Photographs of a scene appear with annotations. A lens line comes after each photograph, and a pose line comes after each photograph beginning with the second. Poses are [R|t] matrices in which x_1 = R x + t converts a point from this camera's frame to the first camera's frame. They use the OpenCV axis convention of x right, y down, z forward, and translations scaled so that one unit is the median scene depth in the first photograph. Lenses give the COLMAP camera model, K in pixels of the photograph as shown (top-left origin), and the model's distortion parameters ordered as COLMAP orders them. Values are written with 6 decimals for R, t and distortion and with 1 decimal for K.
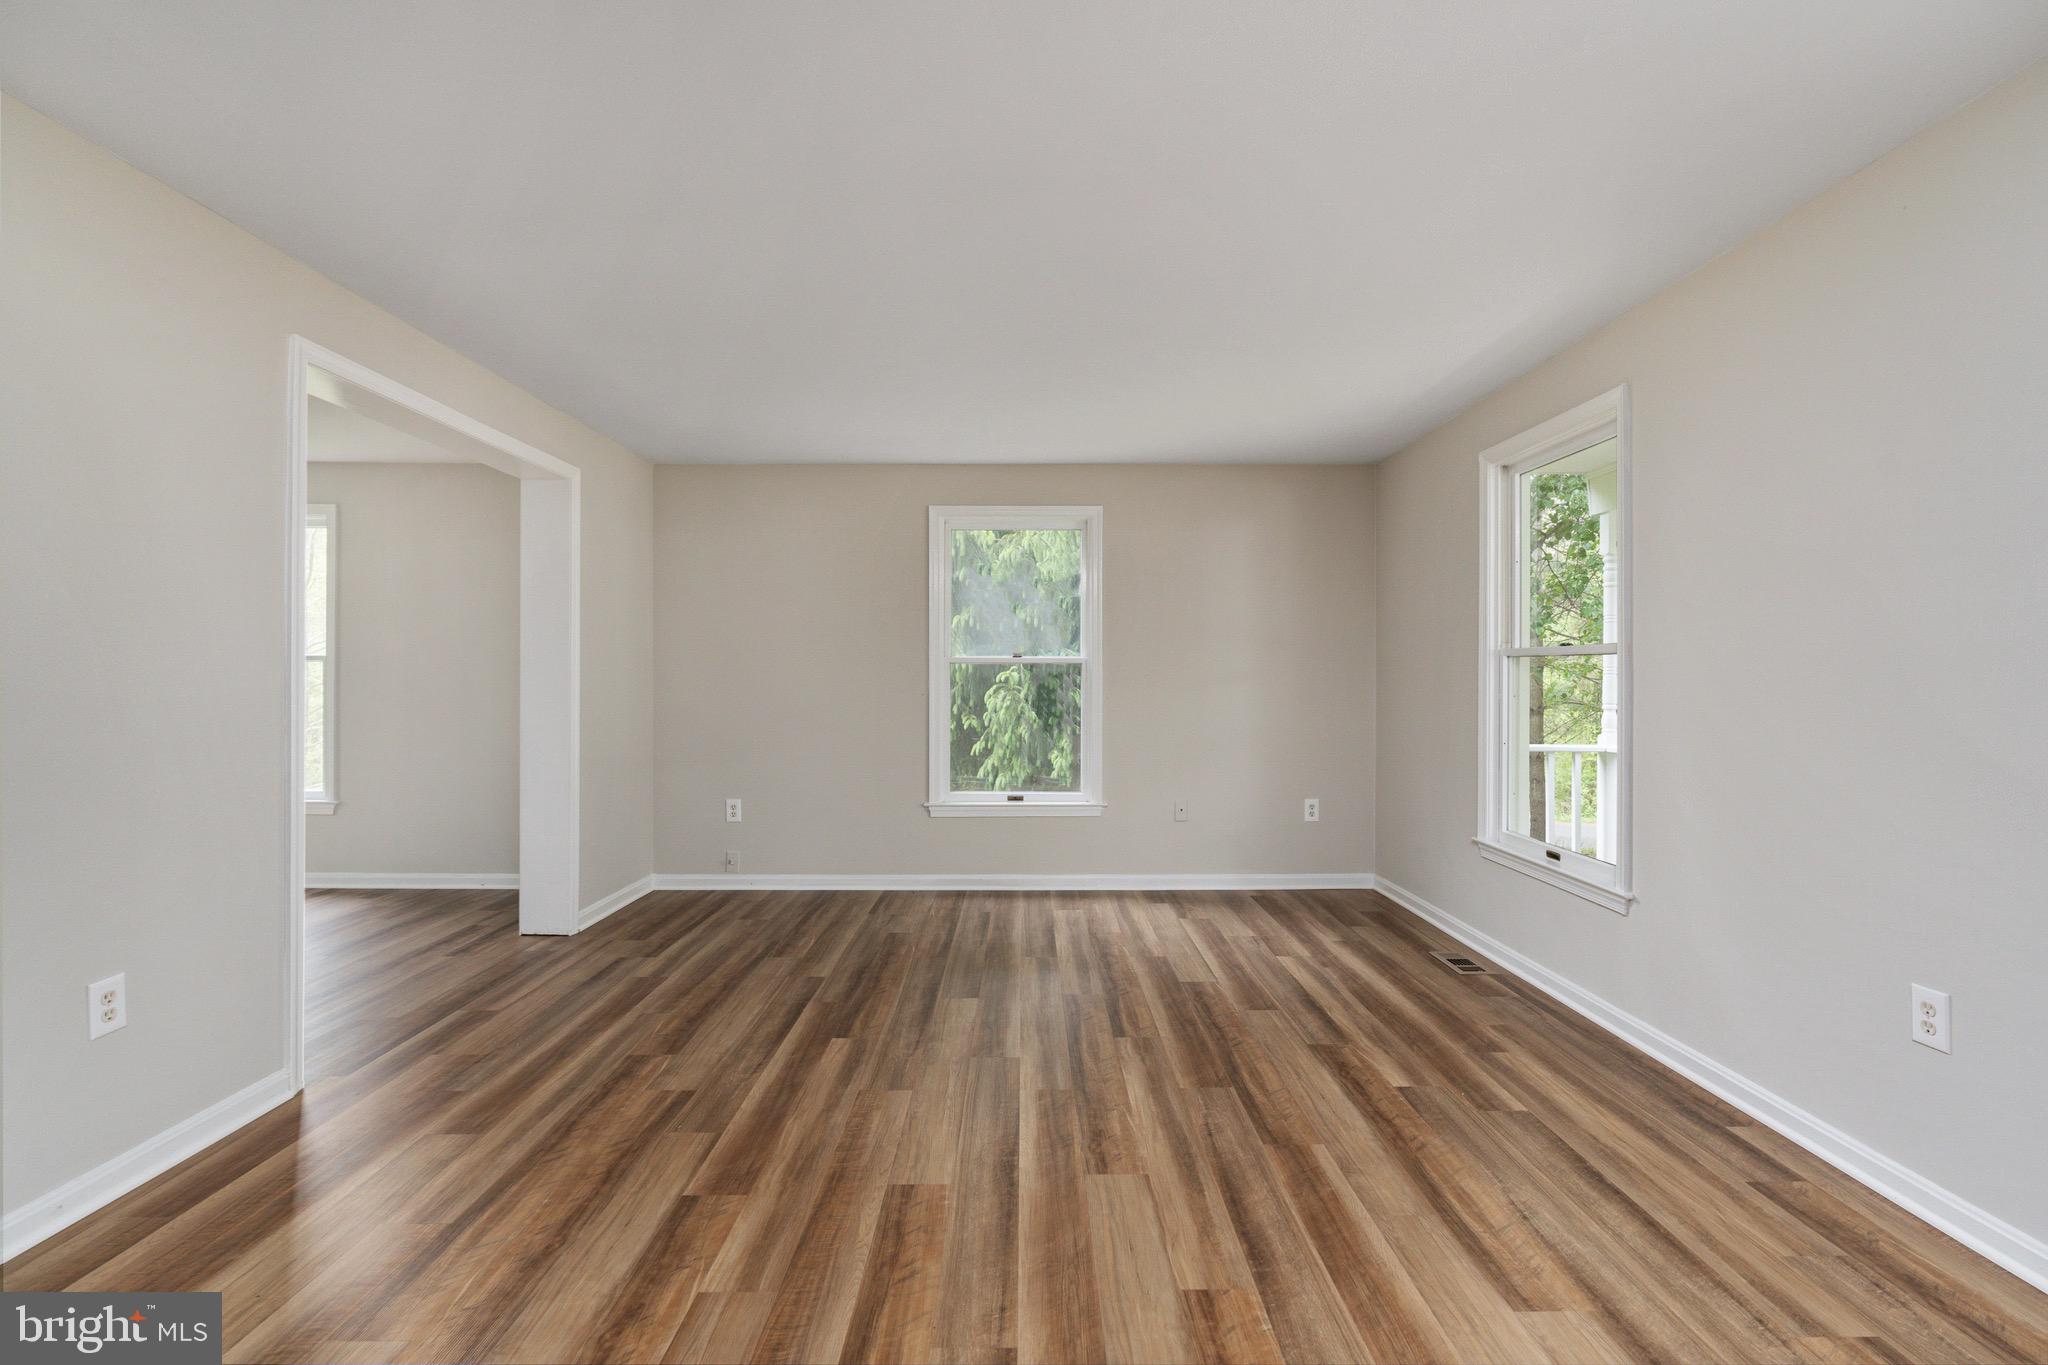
lens RADIAL K [[920.0, 0, 1031.1], [0, 920.0, 677.2], [0, 0, 1]] dist [-0.013270, 0.005459]
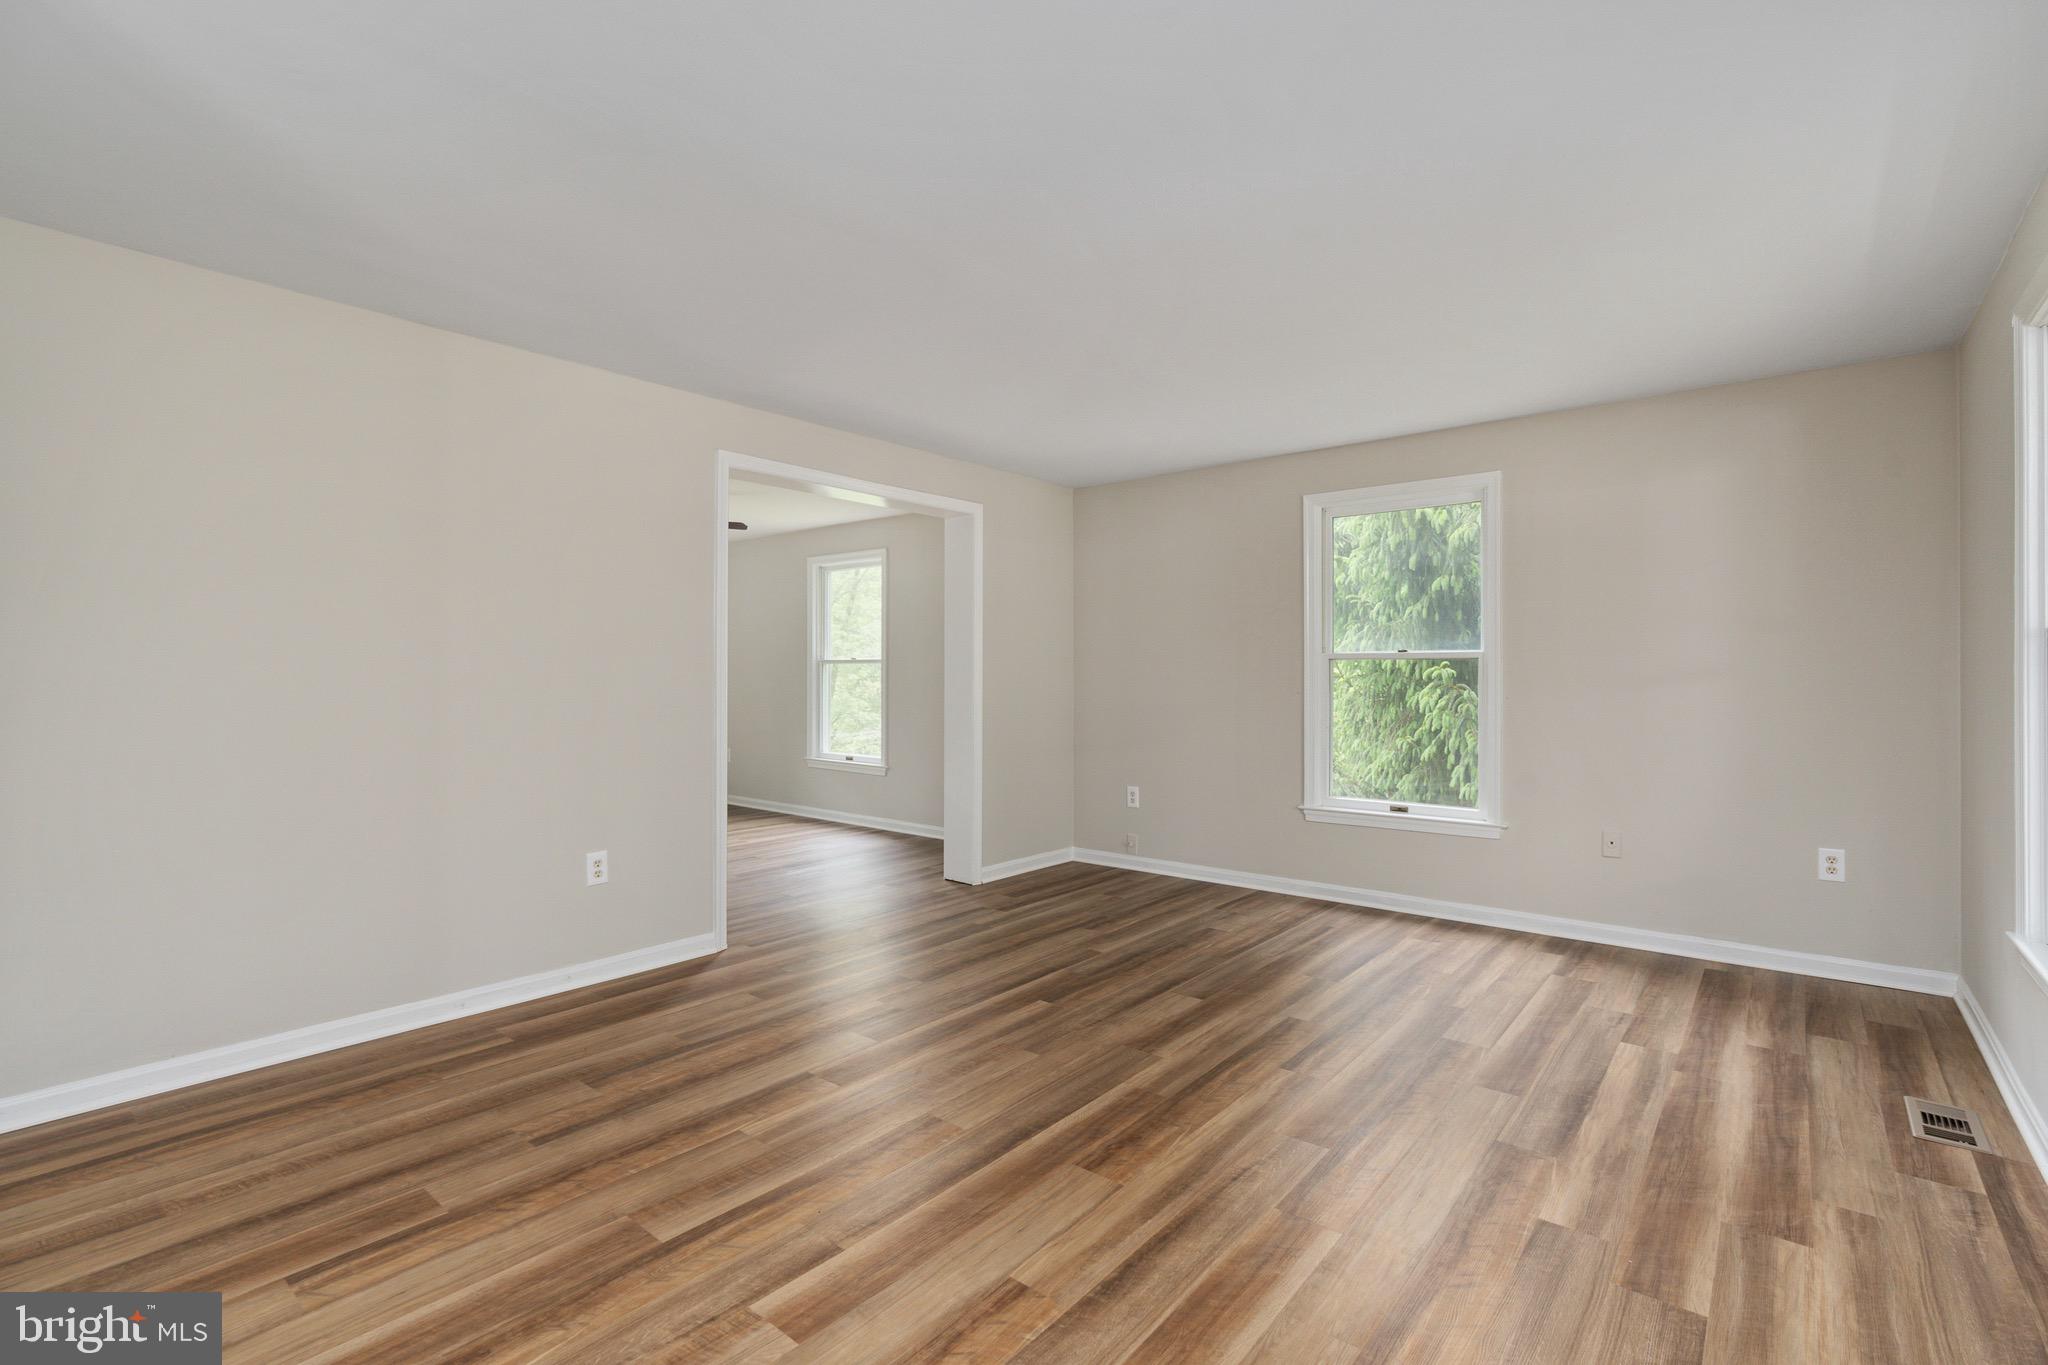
lens RADIAL K [[927.4, 0, 1029.4], [0, 927.4, 672.3], [0, 0, 1]] dist [-0.015583, 0.005389]
pose [[0.765733, -0.003362, -0.643150, 0.513614], [0.002182, 0.999994, -0.002630, -0.000614], [0.643155, 0.000610, 0.765736, 0.138334]]
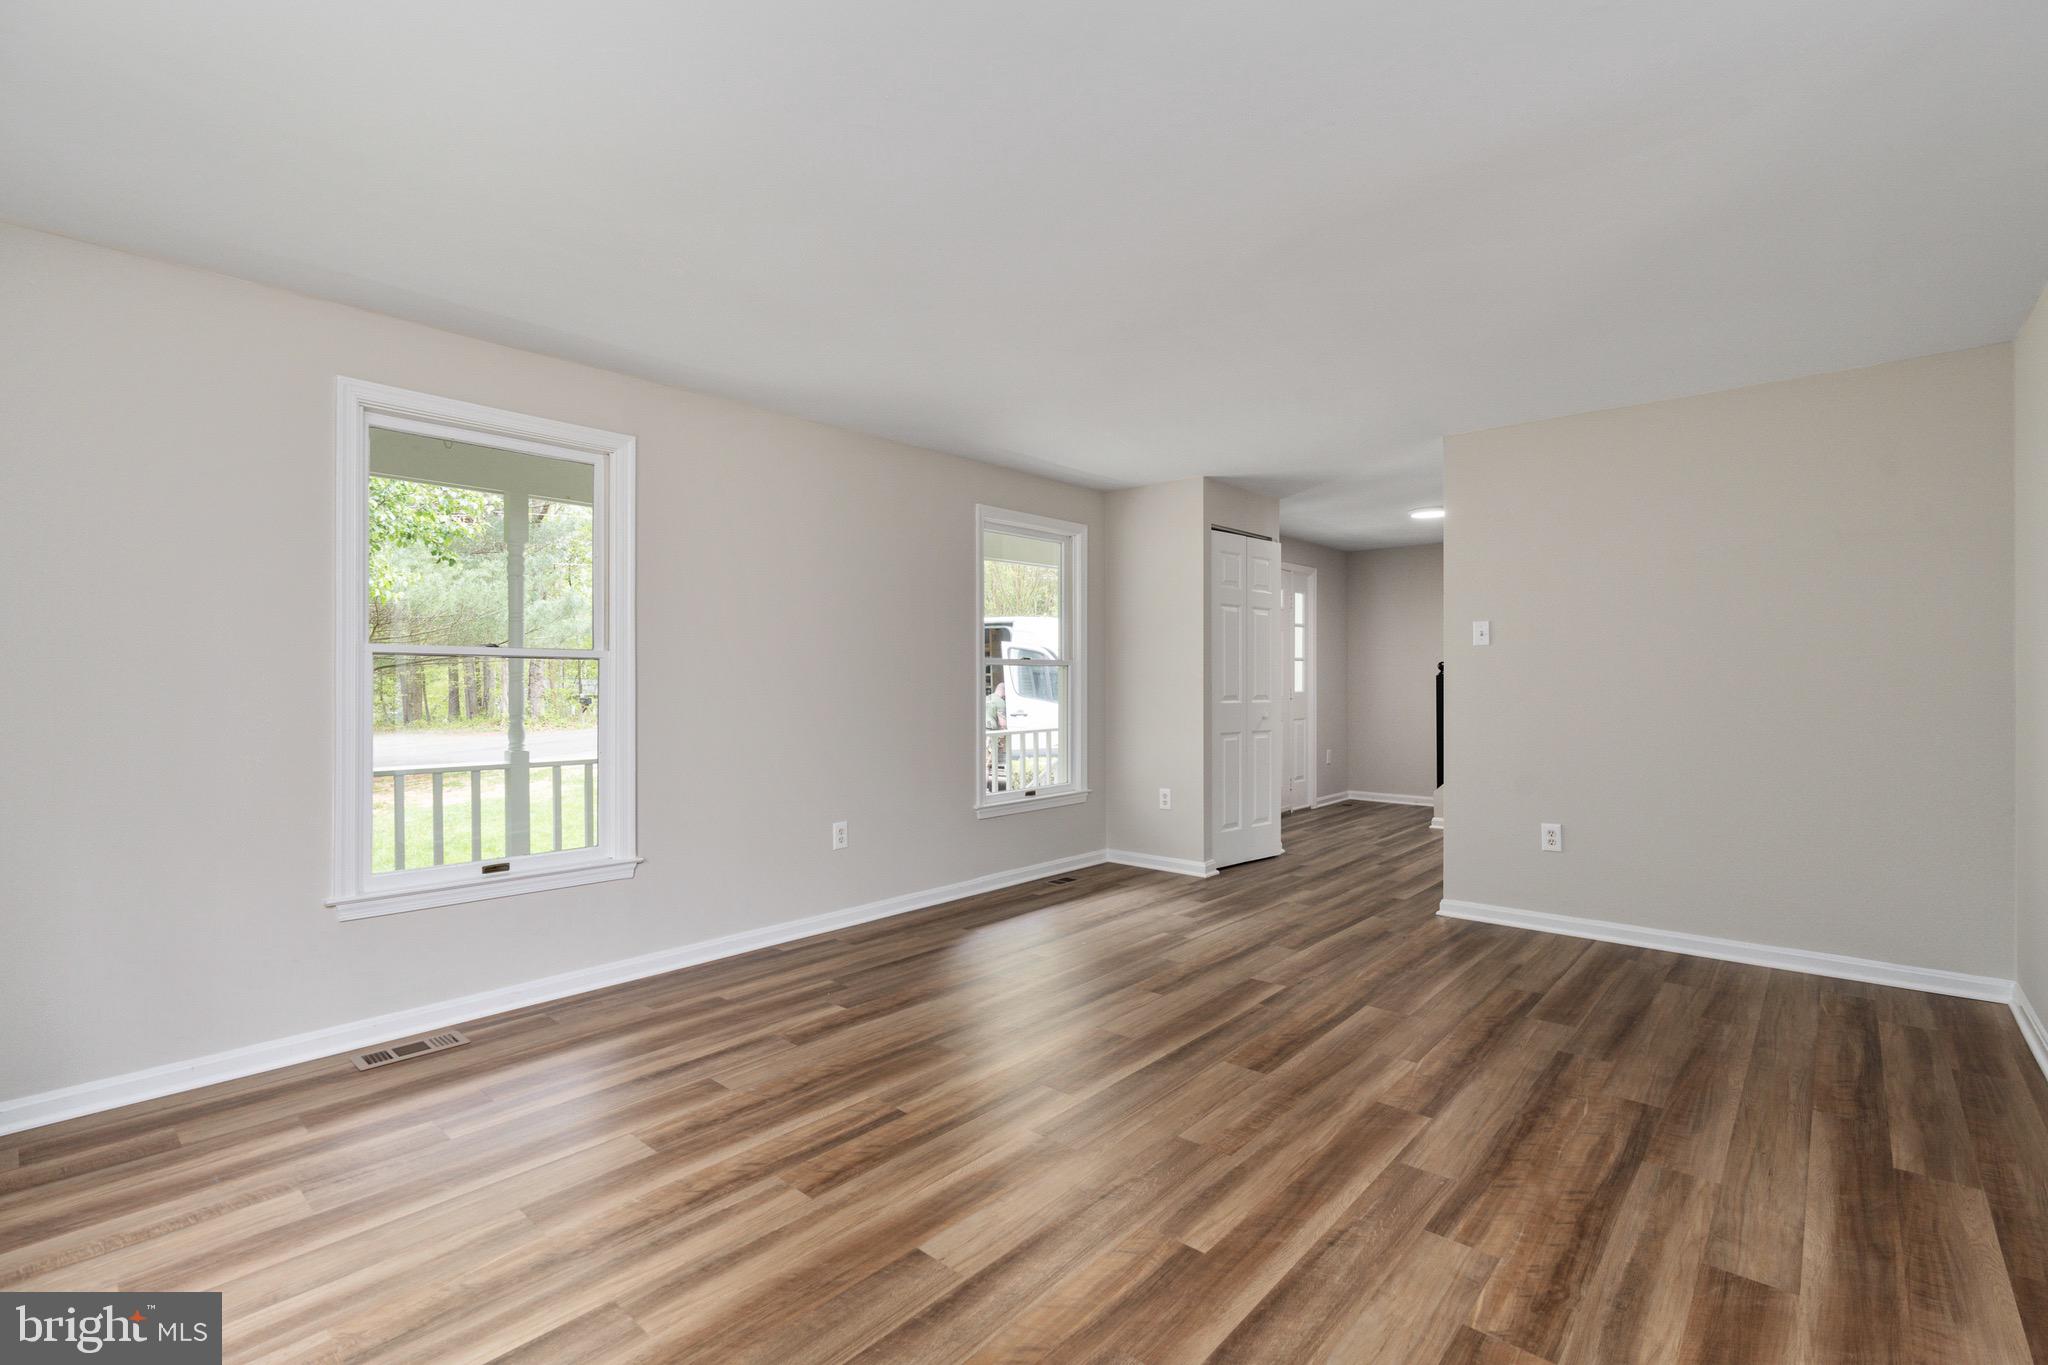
lens RADIAL K [[920.0, 0, 1031.1], [0, 920.0, 677.2], [0, 0, 1]] dist [-0.013270, 0.005459]
pose [[-0.743397, 0.002898, 0.668844, -0.567036], [0.000561, 0.999993, -0.003710, 0.002277], [-0.668851, -0.002383, -0.743393, 1.600975]]
